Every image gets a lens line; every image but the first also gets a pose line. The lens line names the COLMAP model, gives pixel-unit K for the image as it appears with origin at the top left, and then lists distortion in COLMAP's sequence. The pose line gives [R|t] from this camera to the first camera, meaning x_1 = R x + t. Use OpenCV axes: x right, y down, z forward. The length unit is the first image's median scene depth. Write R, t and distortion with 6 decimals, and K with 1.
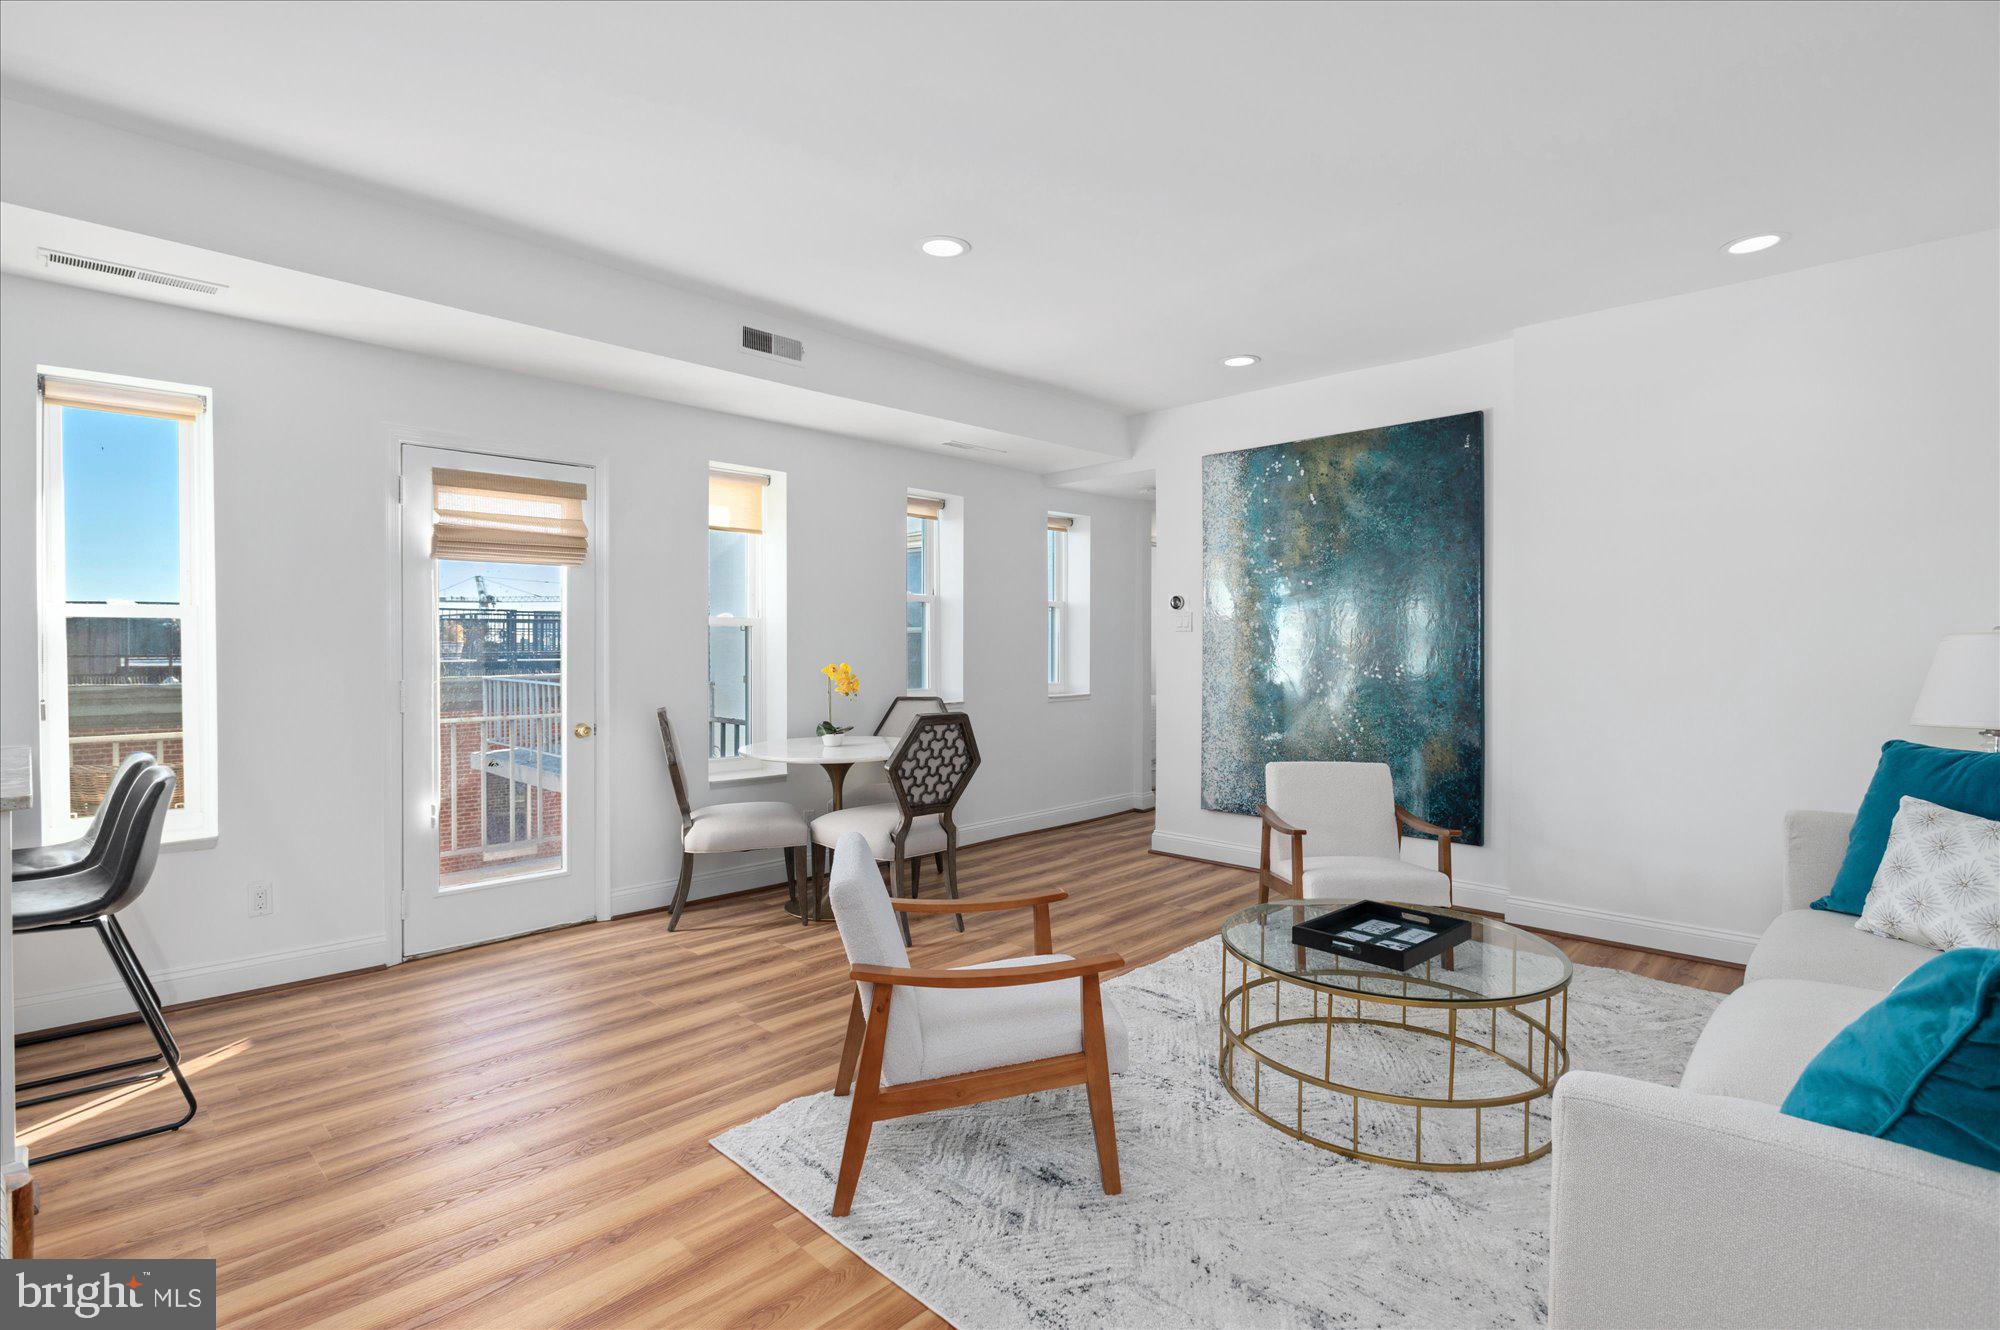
lens RADIAL K [[954.9, 0, 1000.0], [0, 954.9, 665.0], [0, 0, 1]] dist [-0.002104, -0.000078]
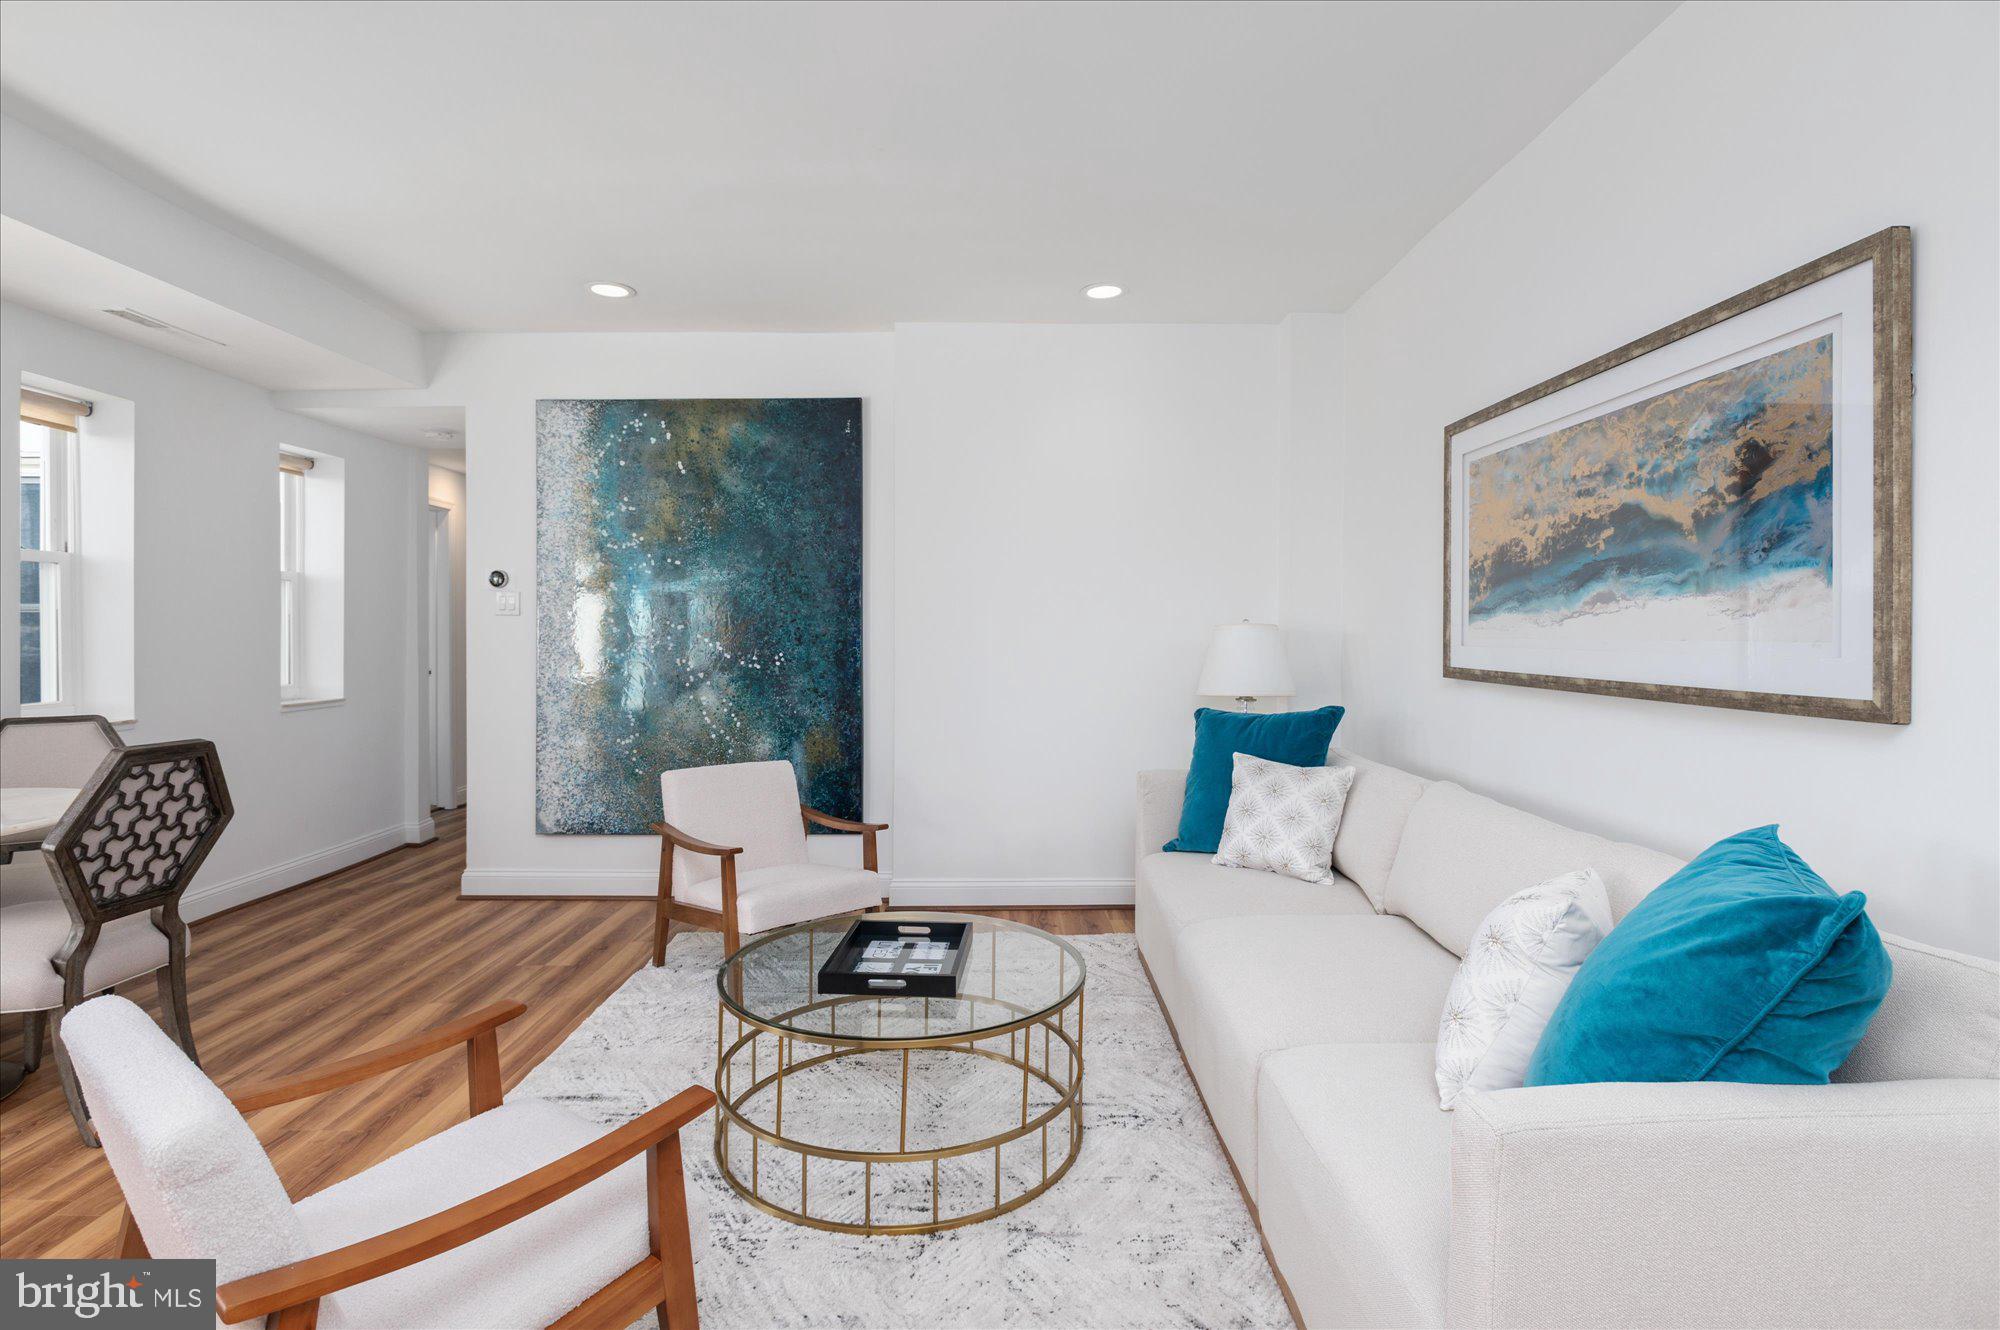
lens RADIAL K [[963.2, 0, 997.7], [0, 963.2, 646.2], [0, 0, 1]] dist [-0.011774, 0.000426]
pose [[0.715582, -0.008184, 0.698481, -0.100888], [0.013388, 0.999908, -0.001999, -0.002888], [-0.698401, 0.010782, 0.715626, 0.185637]]
